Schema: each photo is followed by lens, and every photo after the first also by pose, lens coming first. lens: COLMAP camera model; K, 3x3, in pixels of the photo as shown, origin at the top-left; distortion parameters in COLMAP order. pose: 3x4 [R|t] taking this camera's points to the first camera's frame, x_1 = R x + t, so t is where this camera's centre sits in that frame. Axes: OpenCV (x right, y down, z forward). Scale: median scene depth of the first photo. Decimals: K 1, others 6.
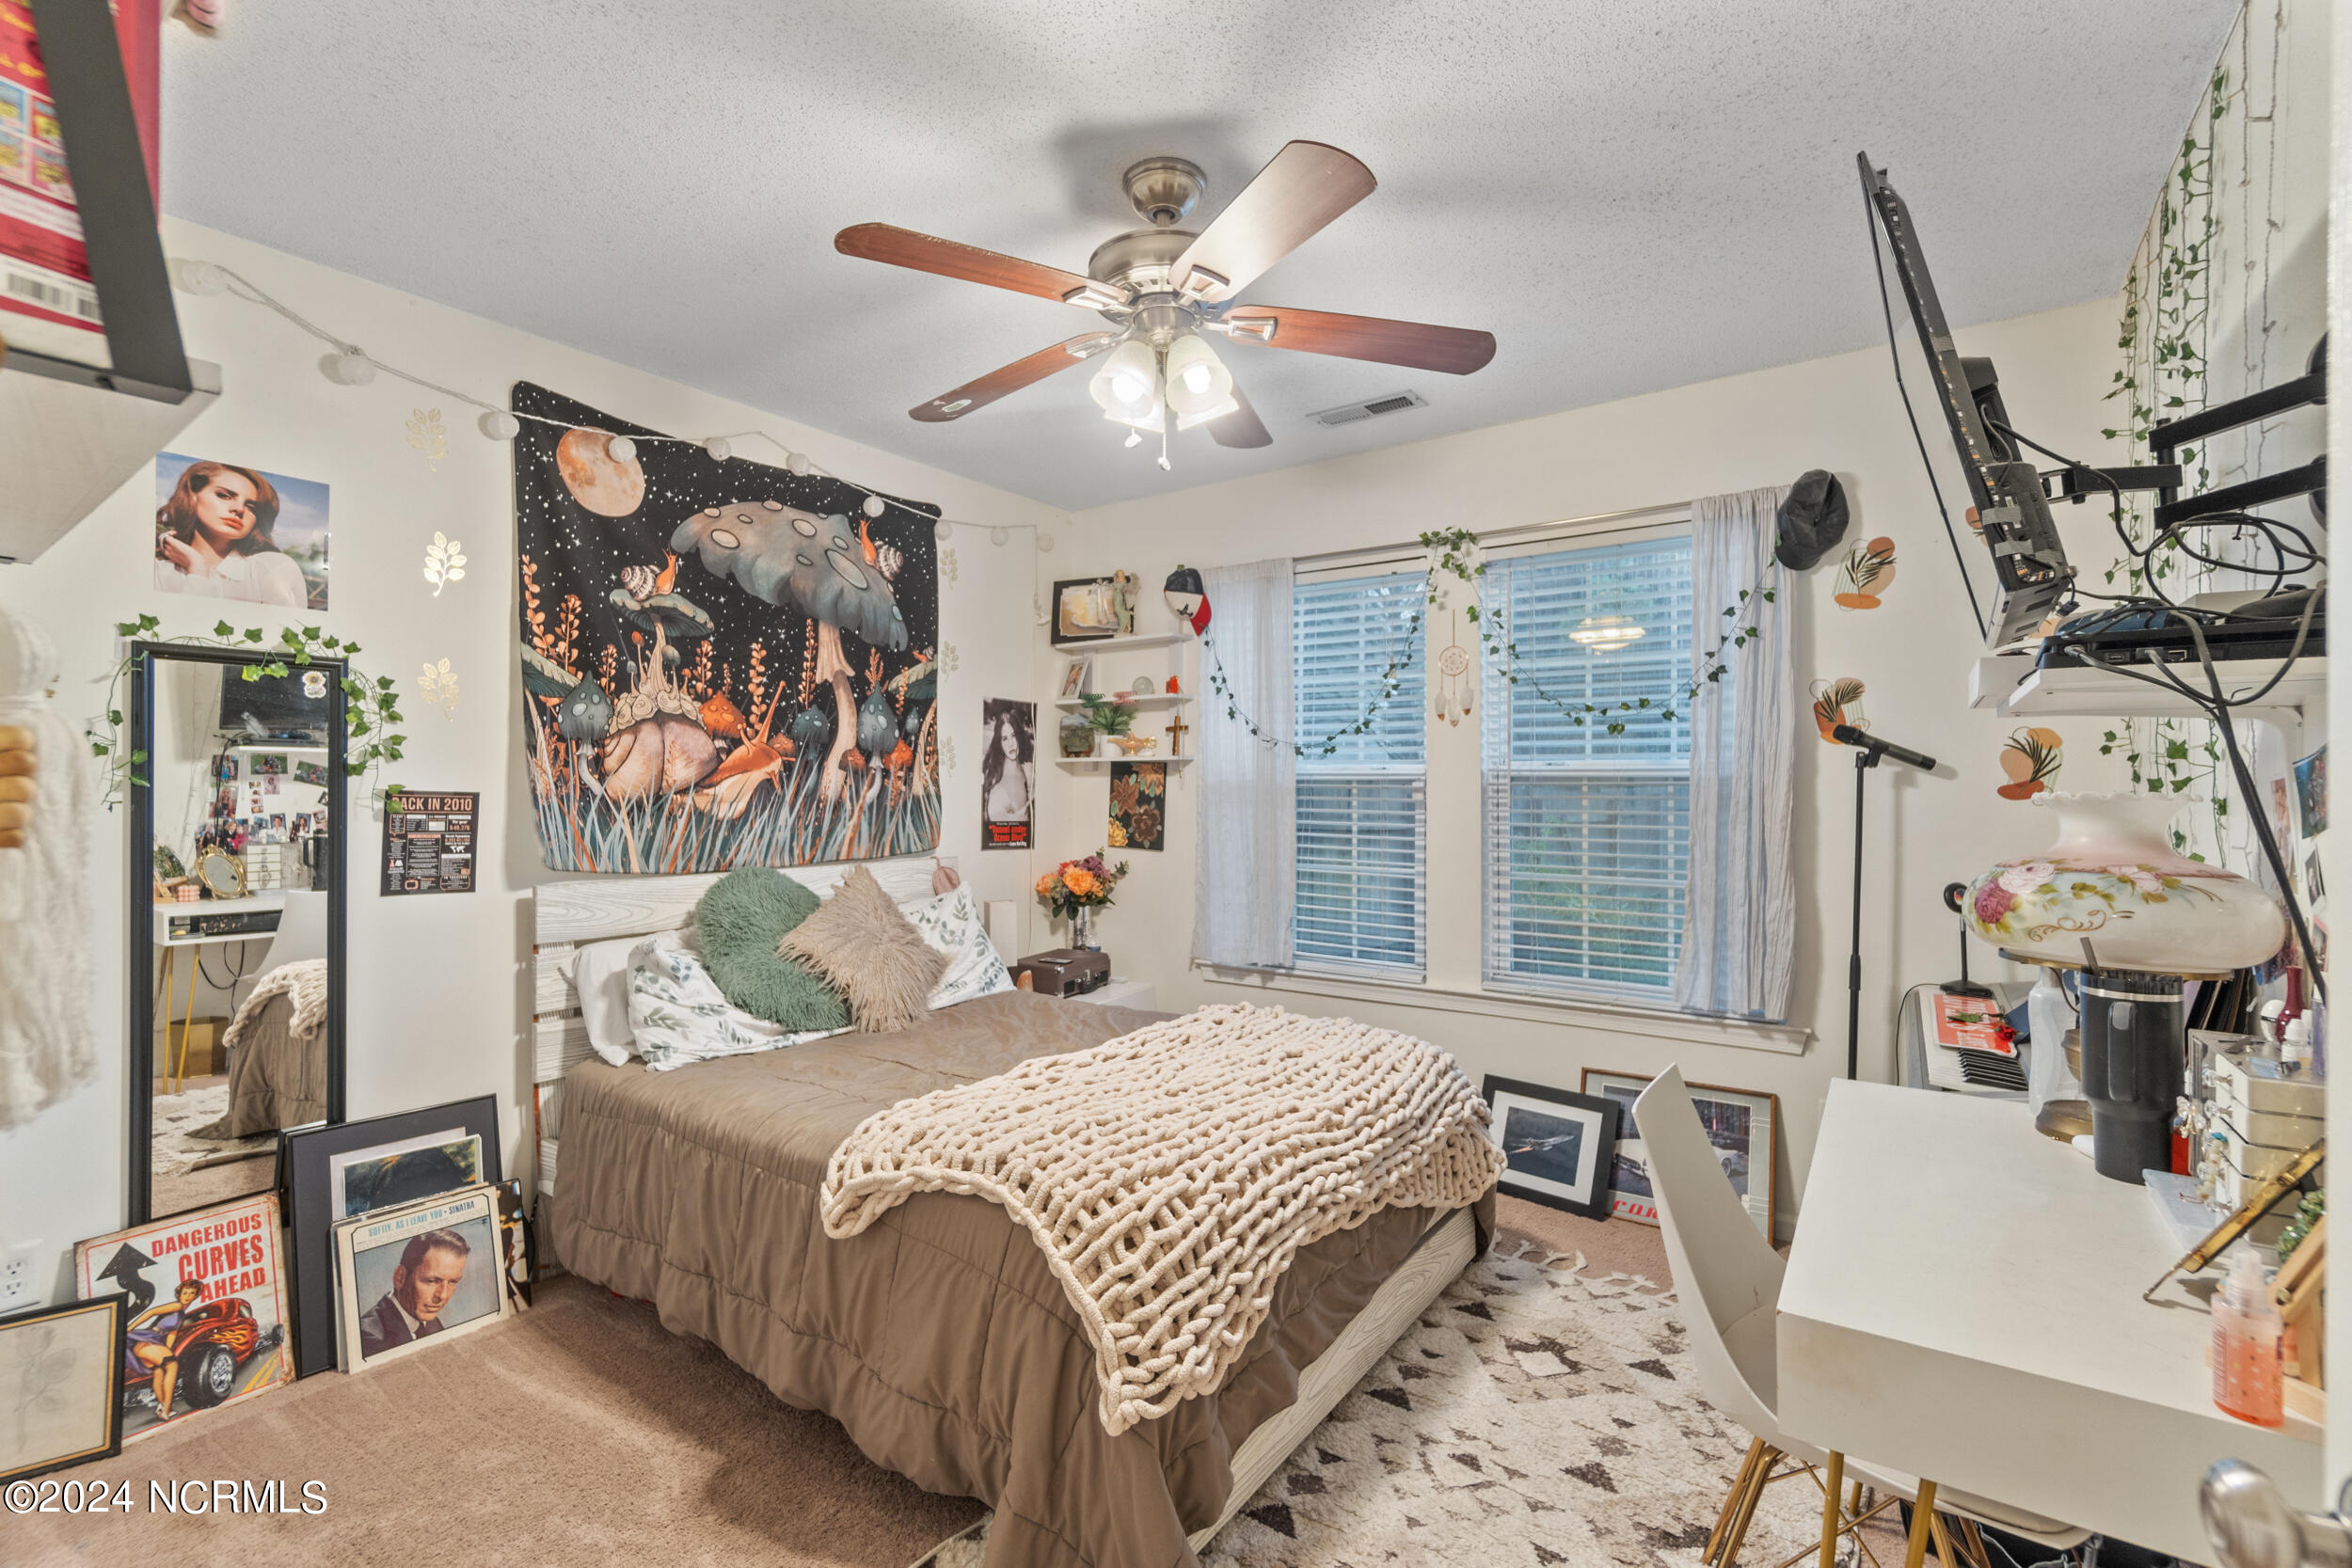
lens RADIAL K [[1024.6, 0, 1170.4], [0, 1024.6, 784.7], [0, 0, 1]] dist [-0.005995, 0.000651]
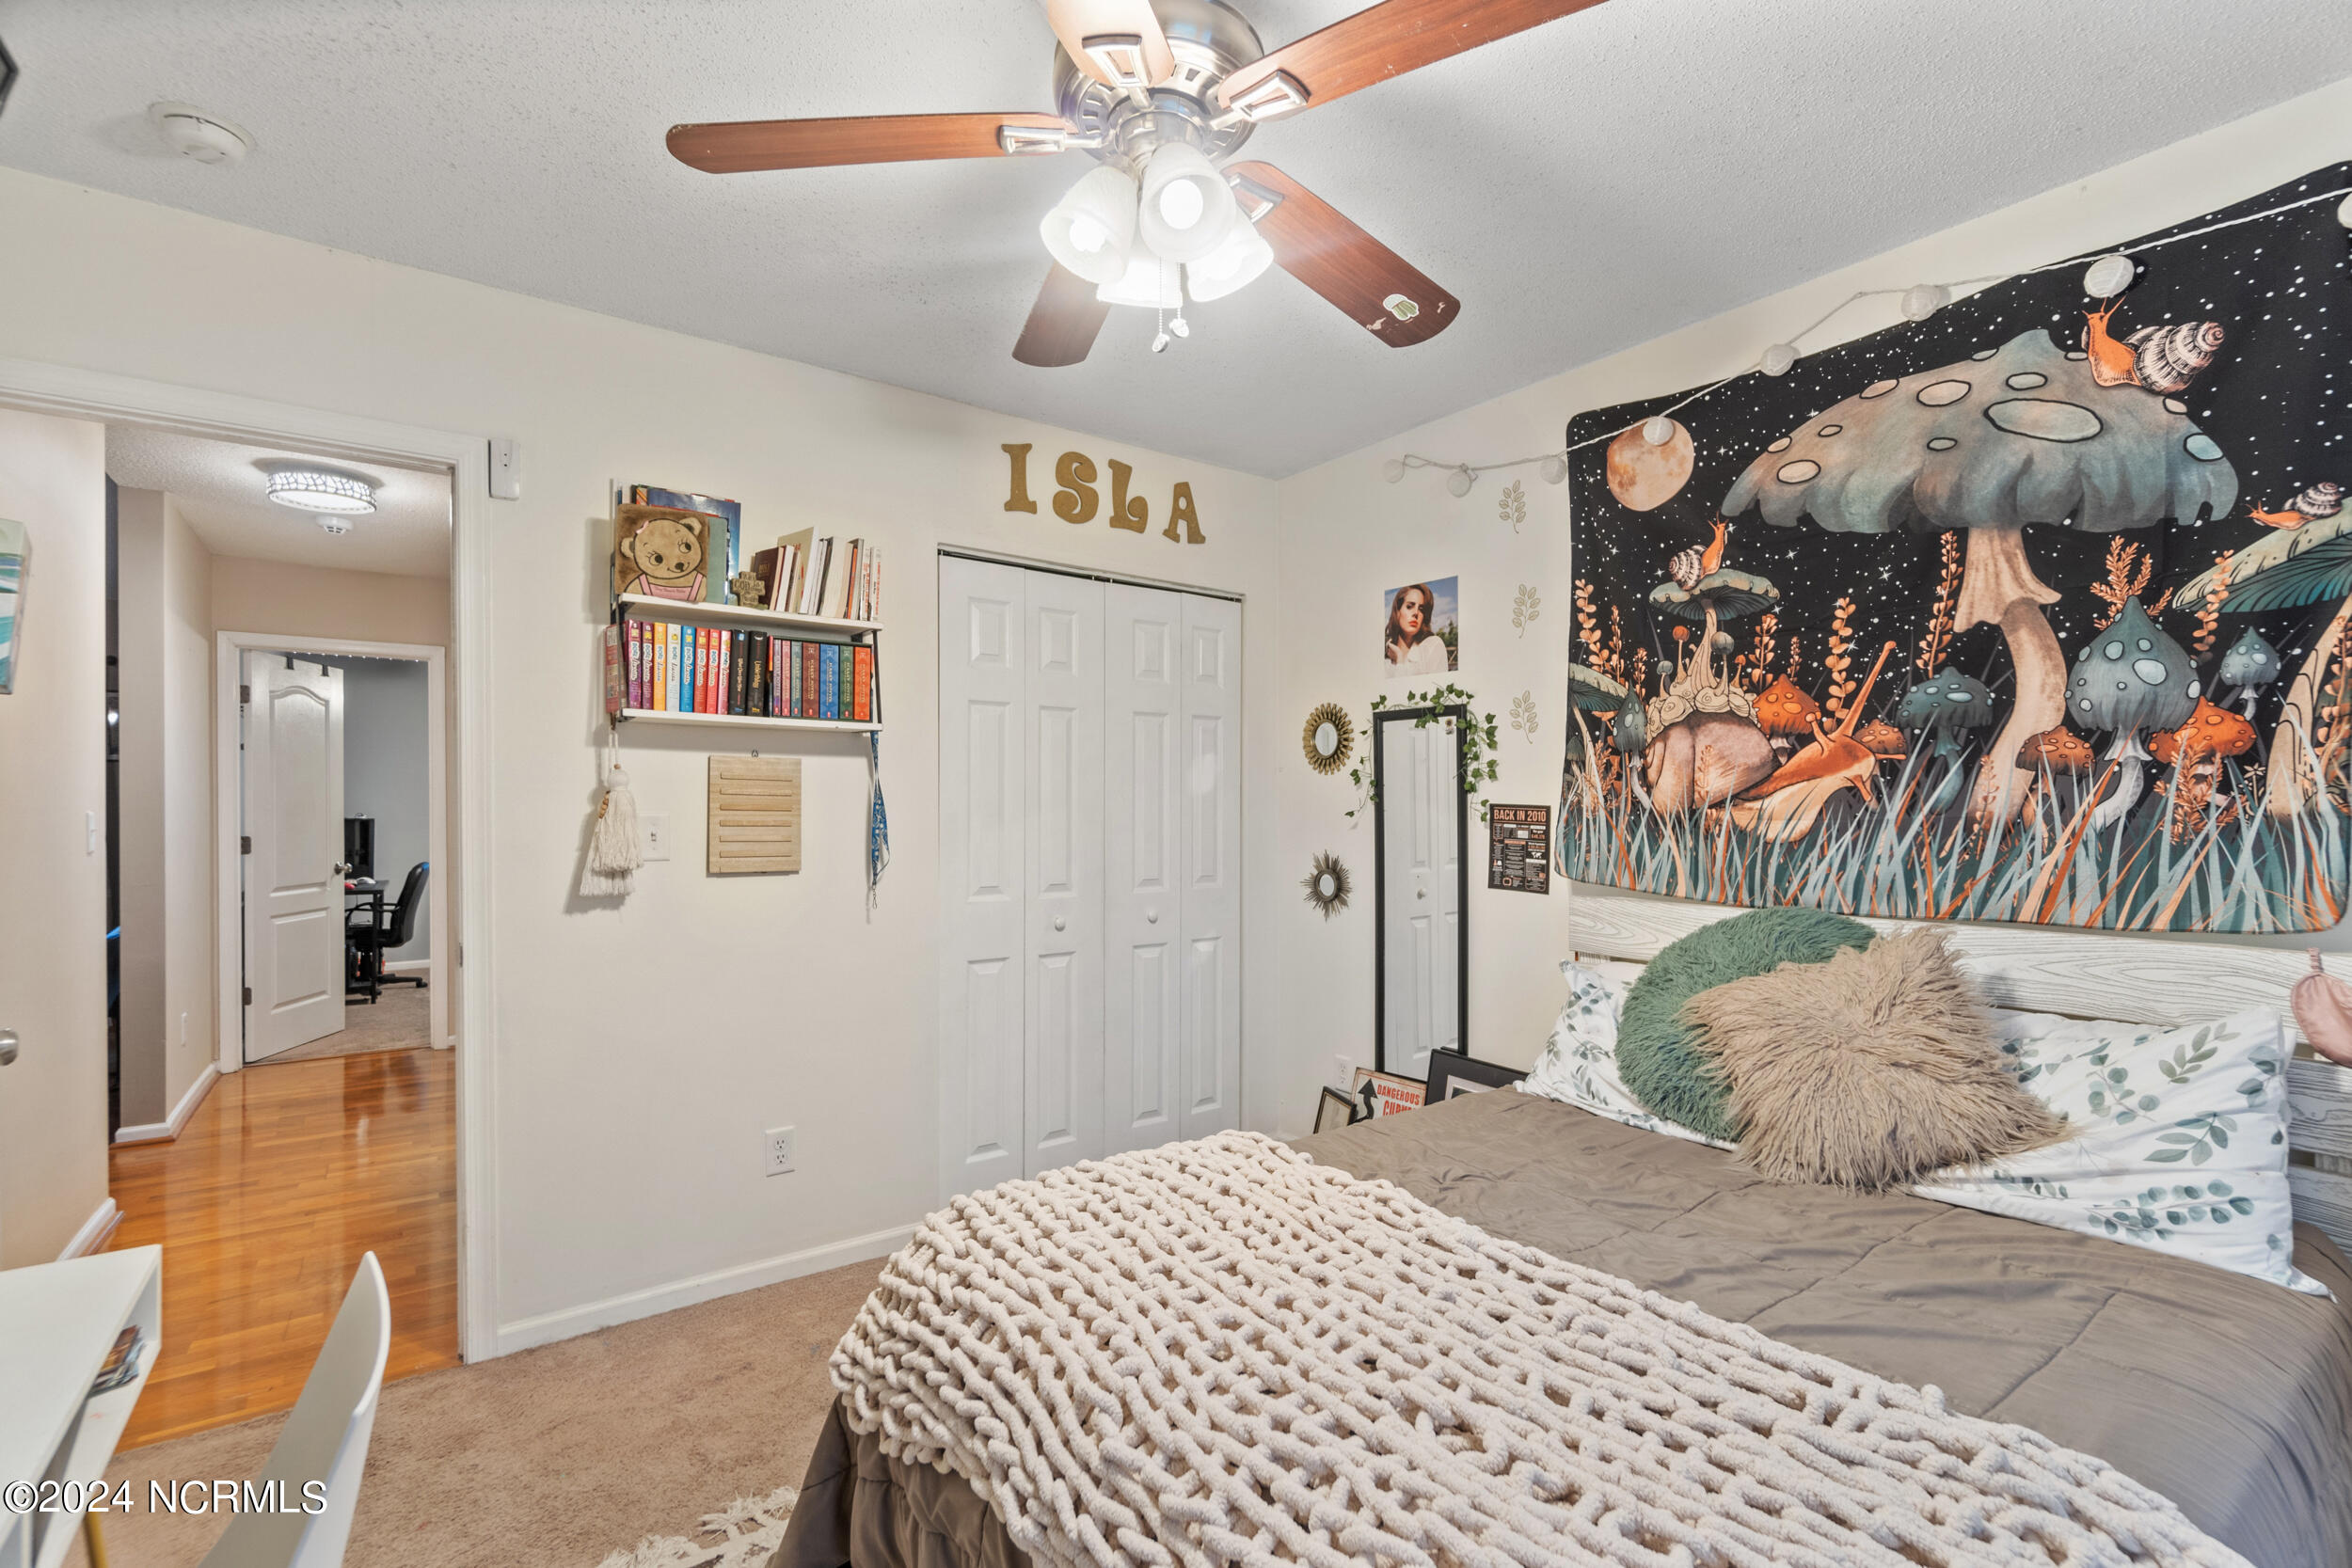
lens RADIAL K [[1024.6, 0, 1166.6], [0, 1024.6, 809.2], [0, 0, 1]] dist [-0.005995, 0.000651]
pose [[-0.311562, 0.001780, -0.950224, 0.451210], [0.003645, 0.999993, 0.000679, 0.007771], [0.950219, -0.003252, -0.311566, 0.831785]]
